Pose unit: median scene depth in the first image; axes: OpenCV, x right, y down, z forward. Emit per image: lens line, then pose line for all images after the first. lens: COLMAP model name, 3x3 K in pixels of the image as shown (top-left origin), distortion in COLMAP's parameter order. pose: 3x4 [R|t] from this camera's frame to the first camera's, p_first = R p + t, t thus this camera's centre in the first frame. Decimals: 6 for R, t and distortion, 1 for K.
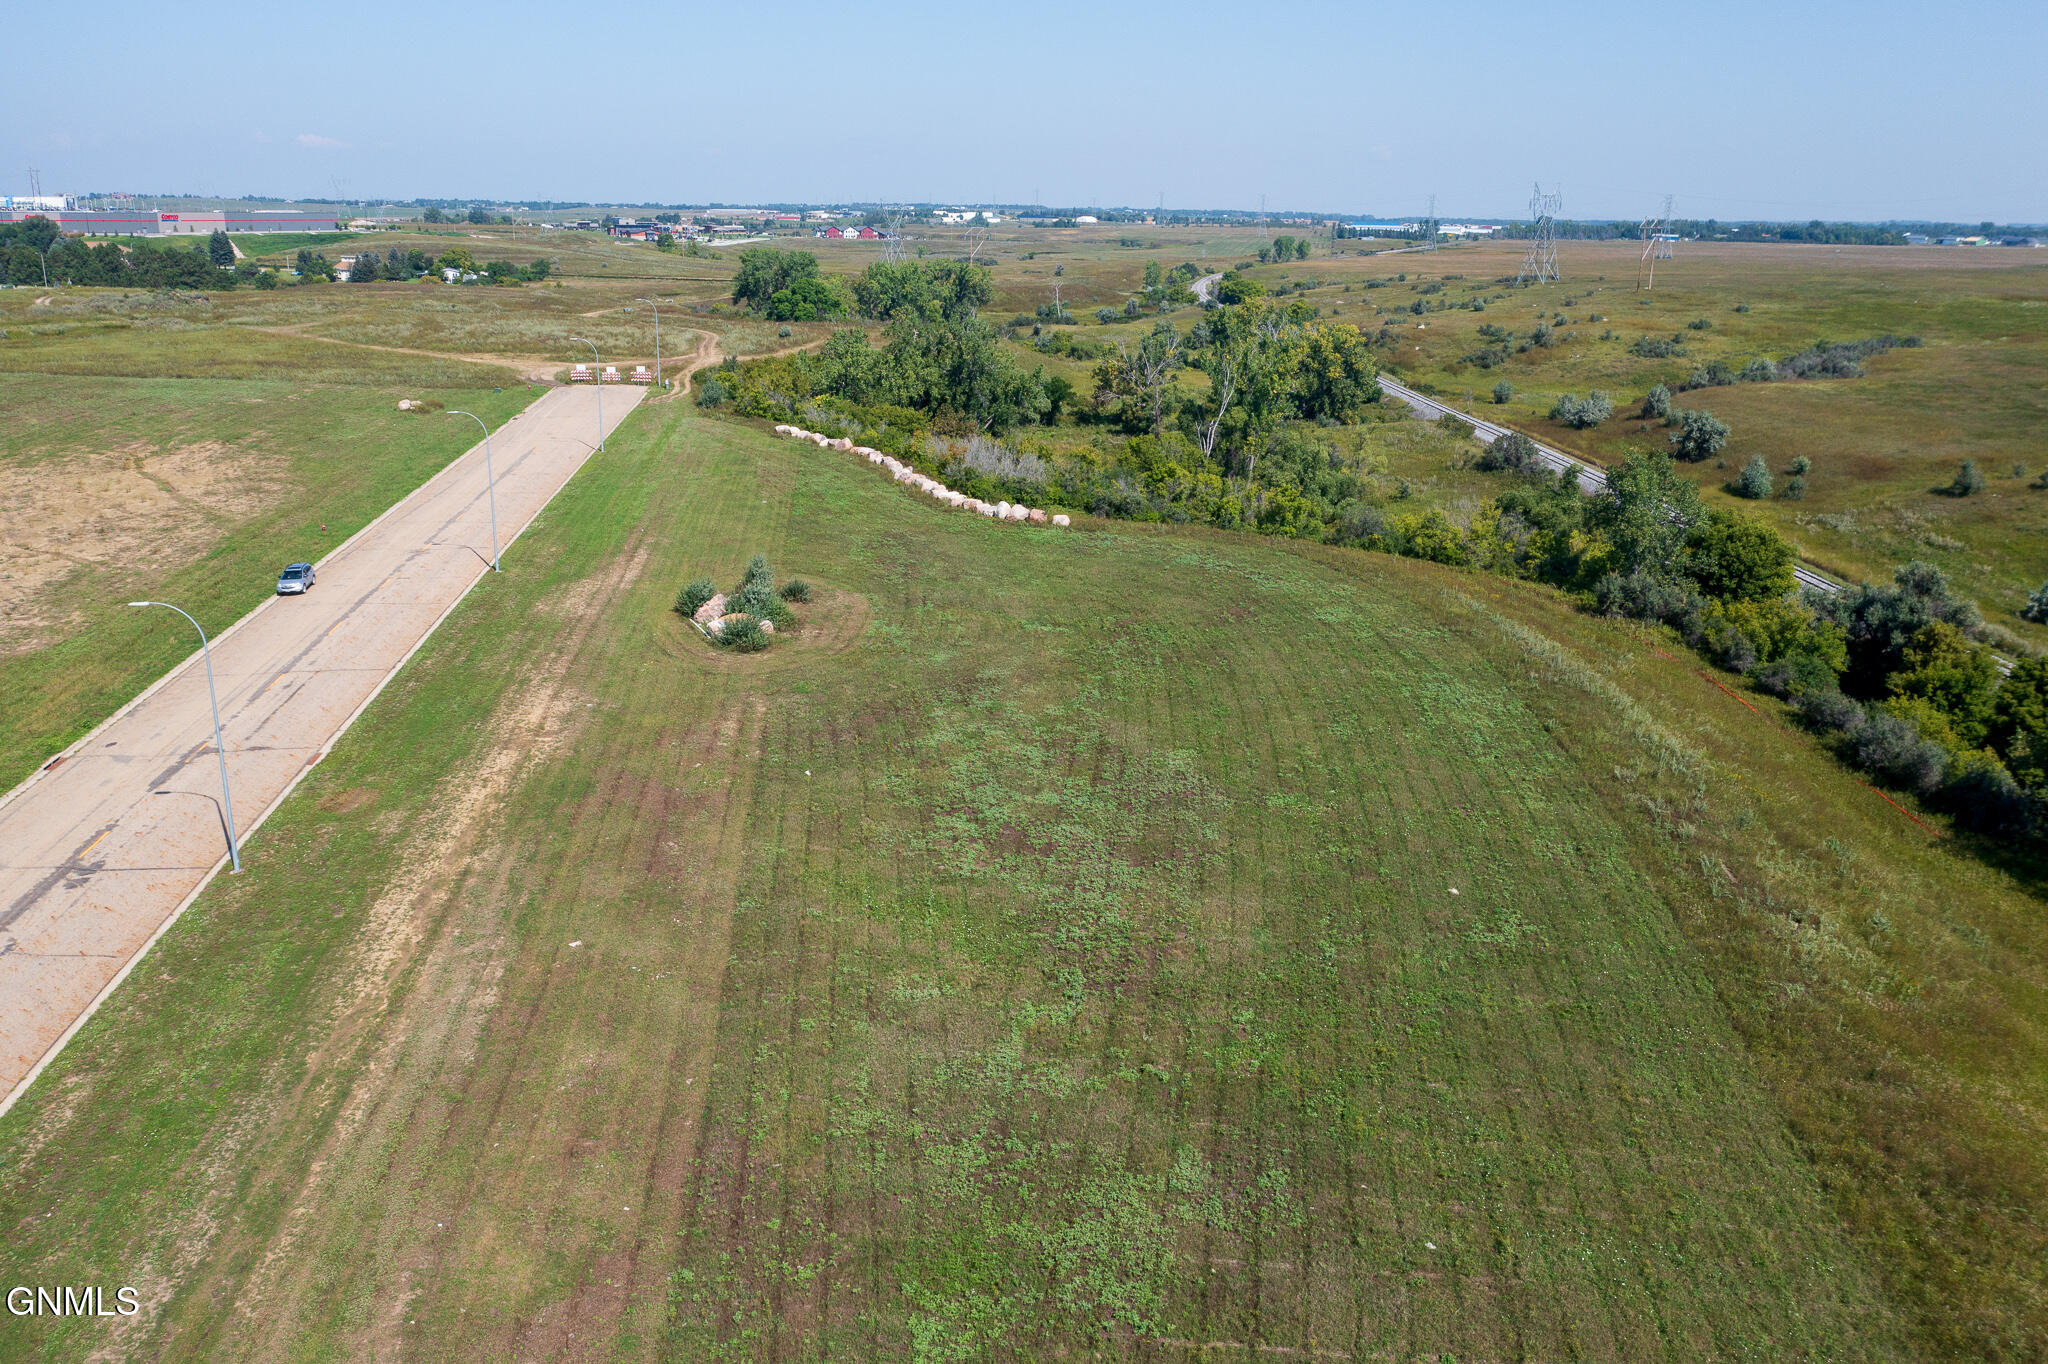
lens RADIAL K [[1603.7, 0, 1024.0], [0, 1603.7, 682.0], [0, 0, 1]] dist [-0.023013, -0.000713]
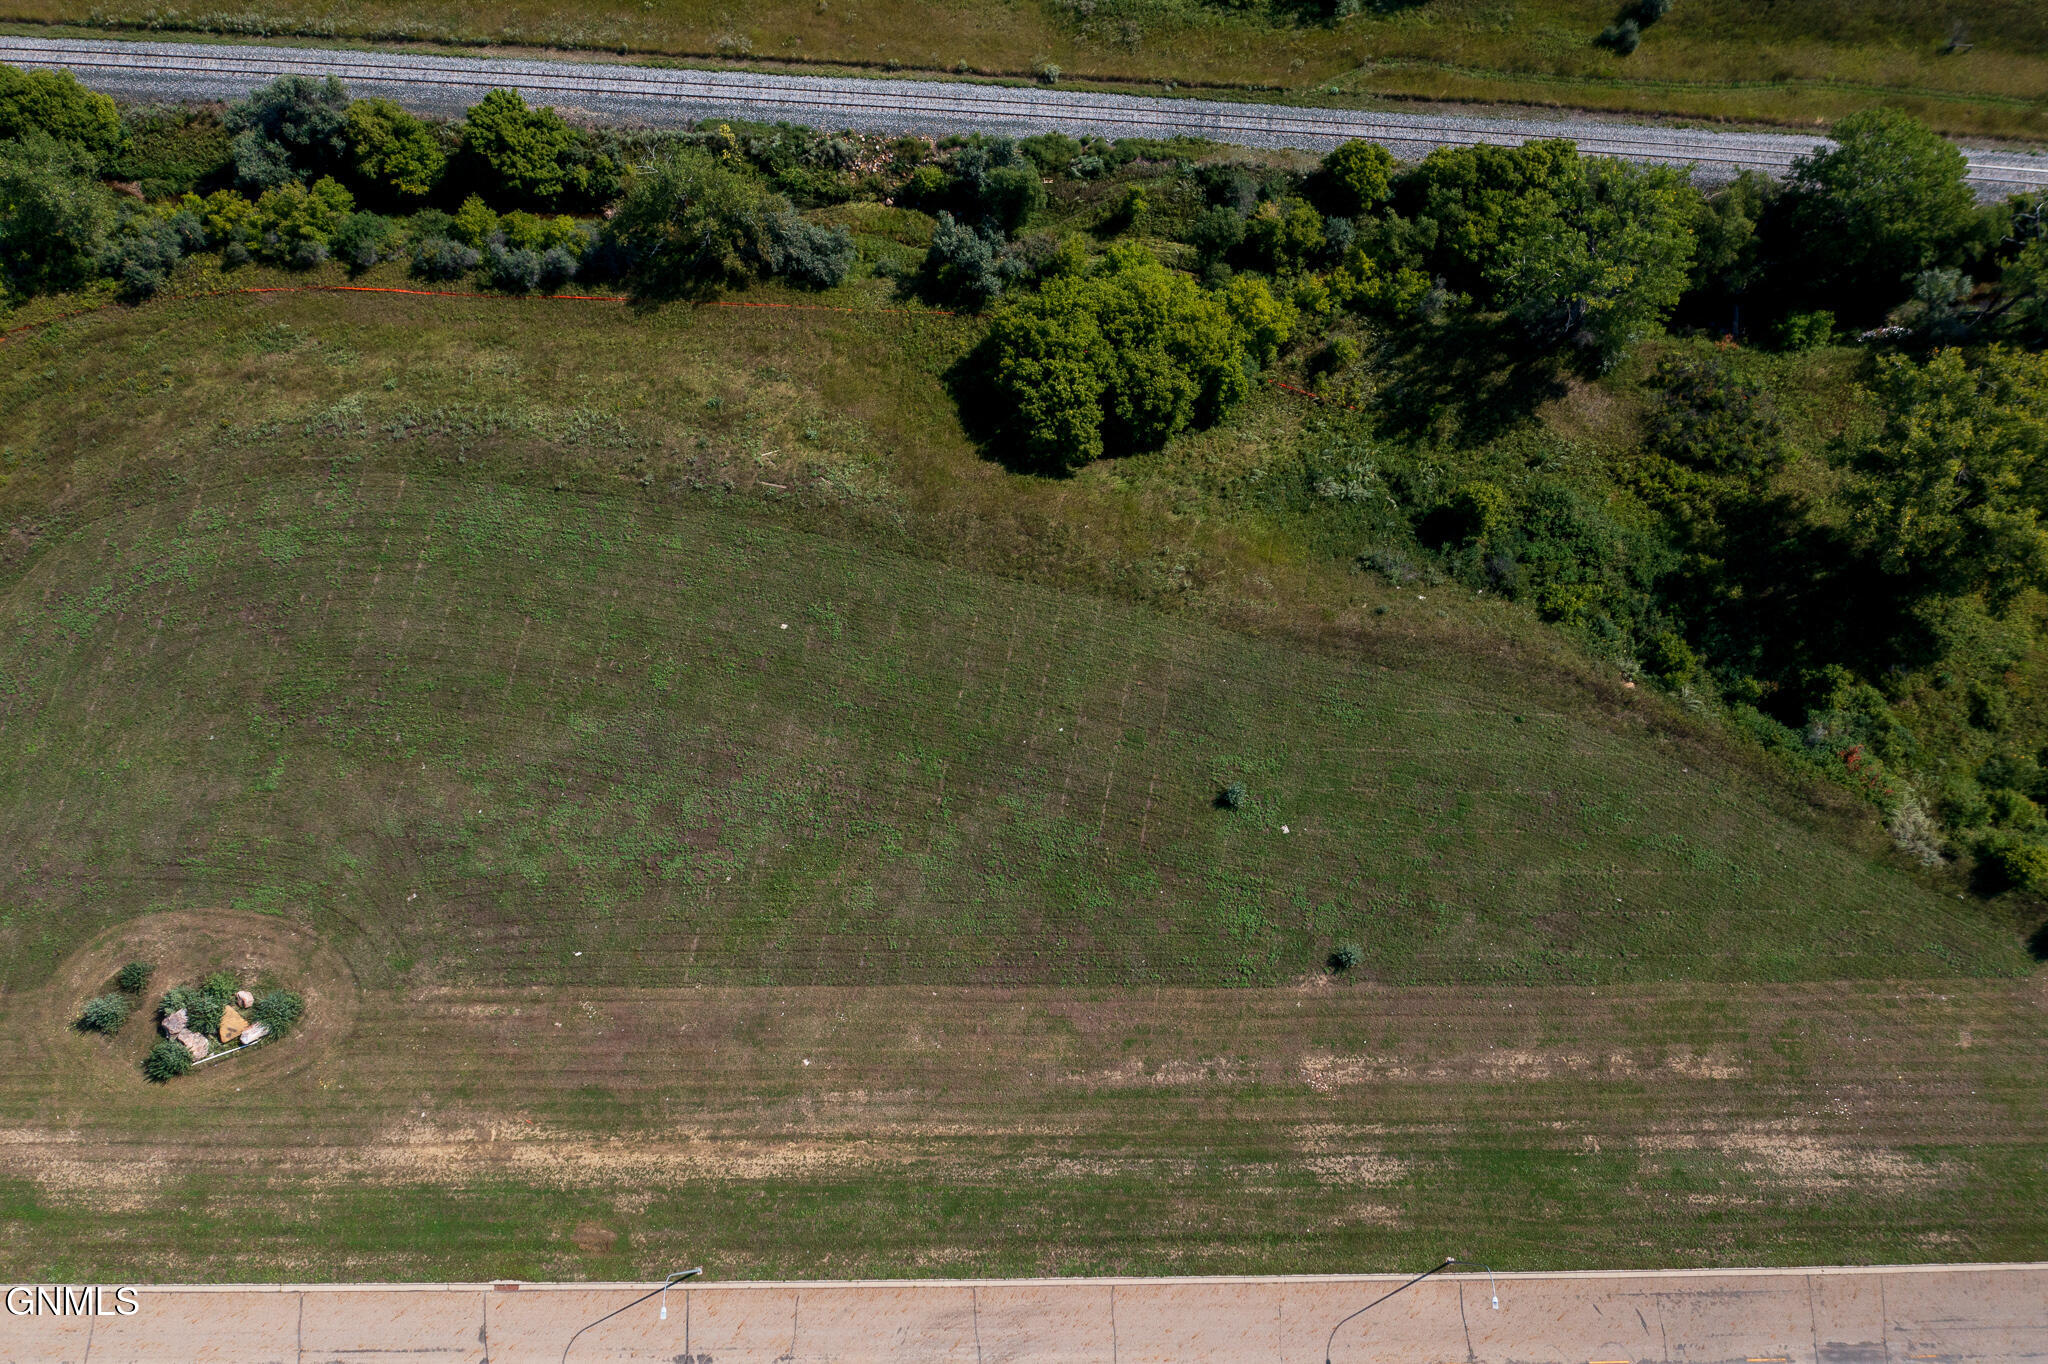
lens RADIAL K [[1601.4, 0, 1024.8], [0, 1601.4, 689.7], [0, 0, 1]] dist [-0.025078, 0.001712]
pose [[0.094346, -0.947993, 0.303988, -0.227396], [0.289116, 0.318281, 0.902834, -0.924320], [-0.952634, 0.002709, 0.304108, 0.070429]]
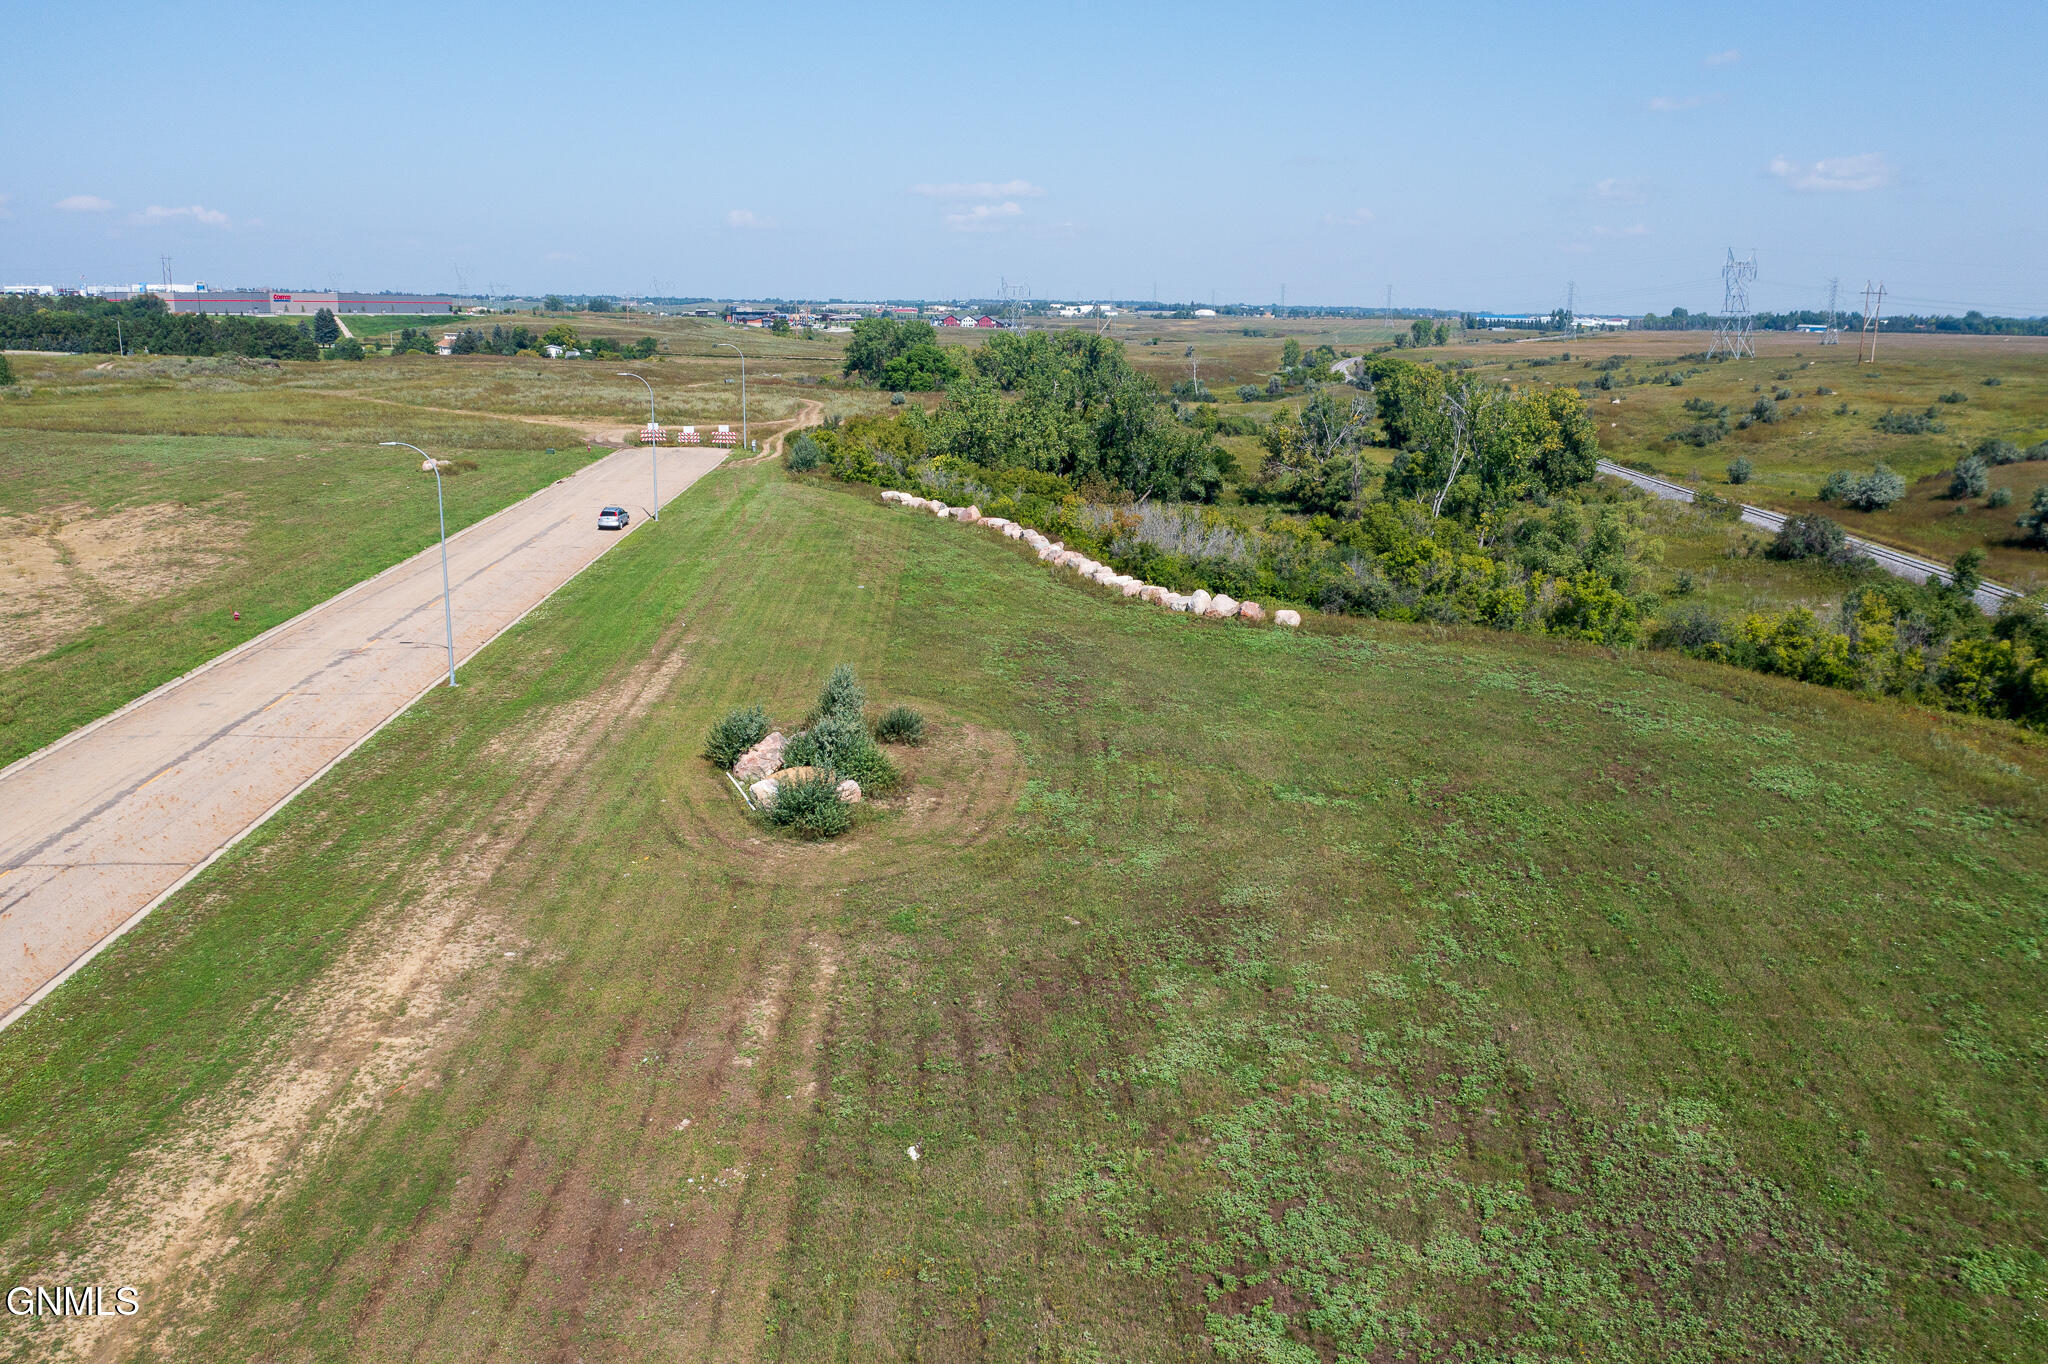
lens RADIAL K [[1603.7, 0, 1024.0], [0, 1603.7, 682.0], [0, 0, 1]] dist [-0.023013, -0.000713]
pose [[0.997623, 0.014489, -0.067361, -0.050977], [-0.018368, 0.998186, -0.057334, -0.038123], [0.066408, 0.058436, 0.996080, 0.369365]]
